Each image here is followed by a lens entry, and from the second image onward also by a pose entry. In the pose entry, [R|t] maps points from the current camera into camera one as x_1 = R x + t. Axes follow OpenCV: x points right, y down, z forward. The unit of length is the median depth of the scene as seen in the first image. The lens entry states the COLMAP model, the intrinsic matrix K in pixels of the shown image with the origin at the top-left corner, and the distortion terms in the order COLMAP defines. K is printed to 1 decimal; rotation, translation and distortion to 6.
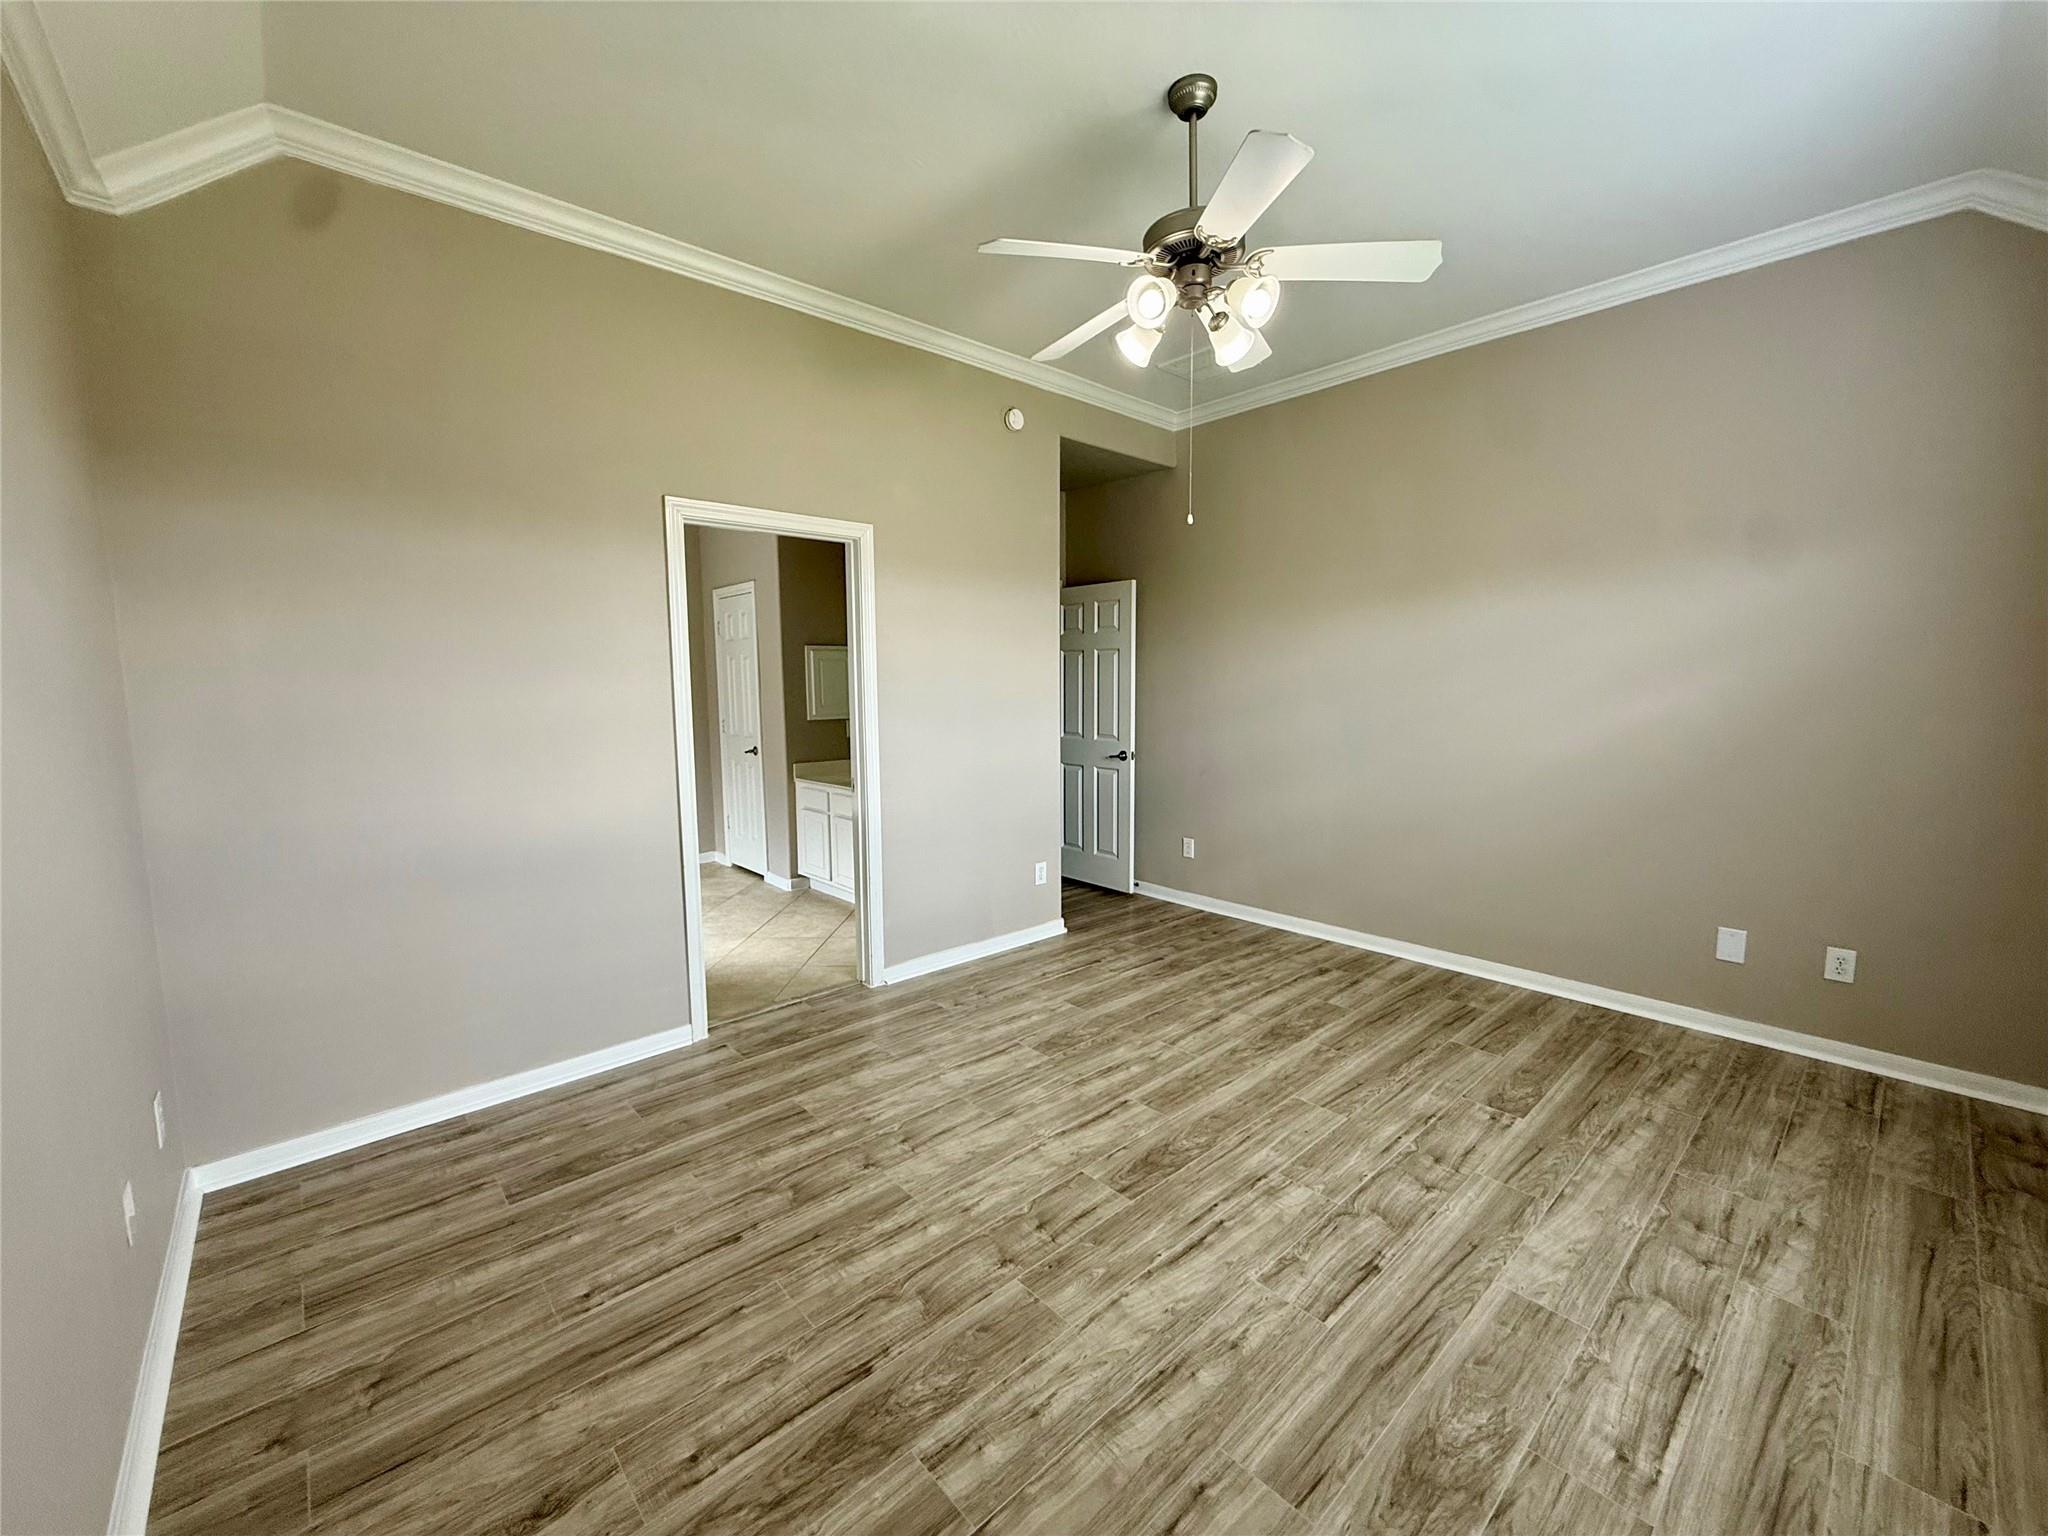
lens RADIAL K [[818.8, 0, 1018.2], [0, 818.8, 765.9], [0, 0, 1]] dist [-0.001411, 0.000011]
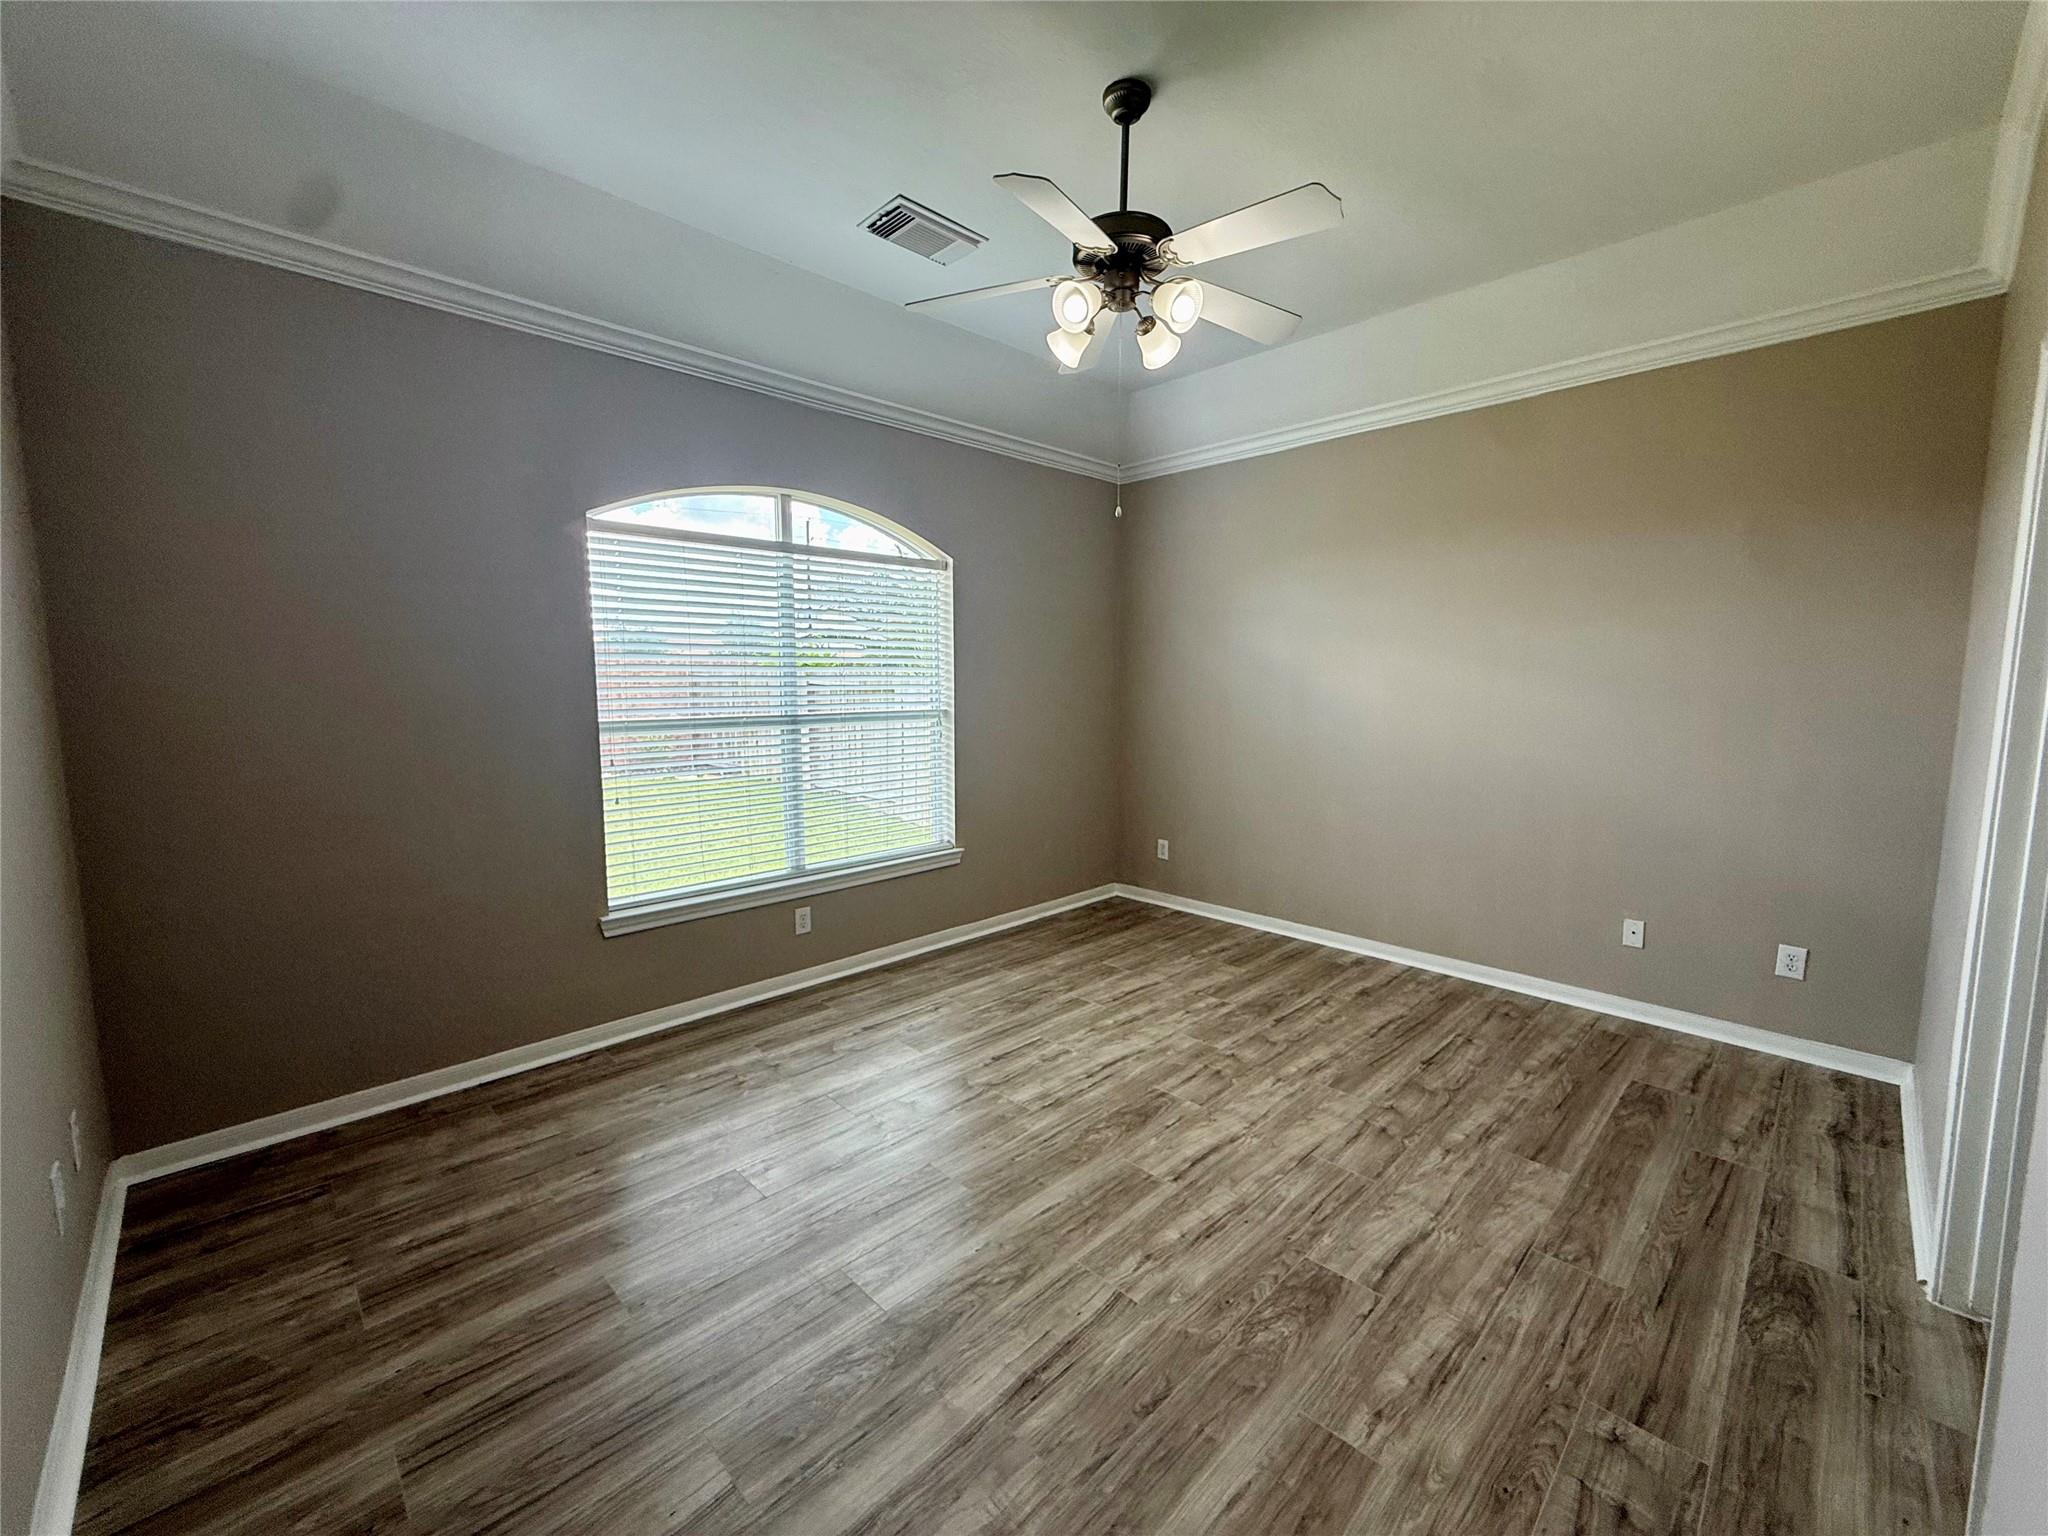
lens RADIAL K [[818.8, 0, 1018.2], [0, 818.8, 765.9], [0, 0, 1]] dist [-0.001411, 0.000011]
pose [[-0.999004, 0.014413, -0.042240, 0.373037], [0.005274, 0.977916, 0.208931, -0.210780], [0.044319, 0.208500, -0.977018, 1.993759]]
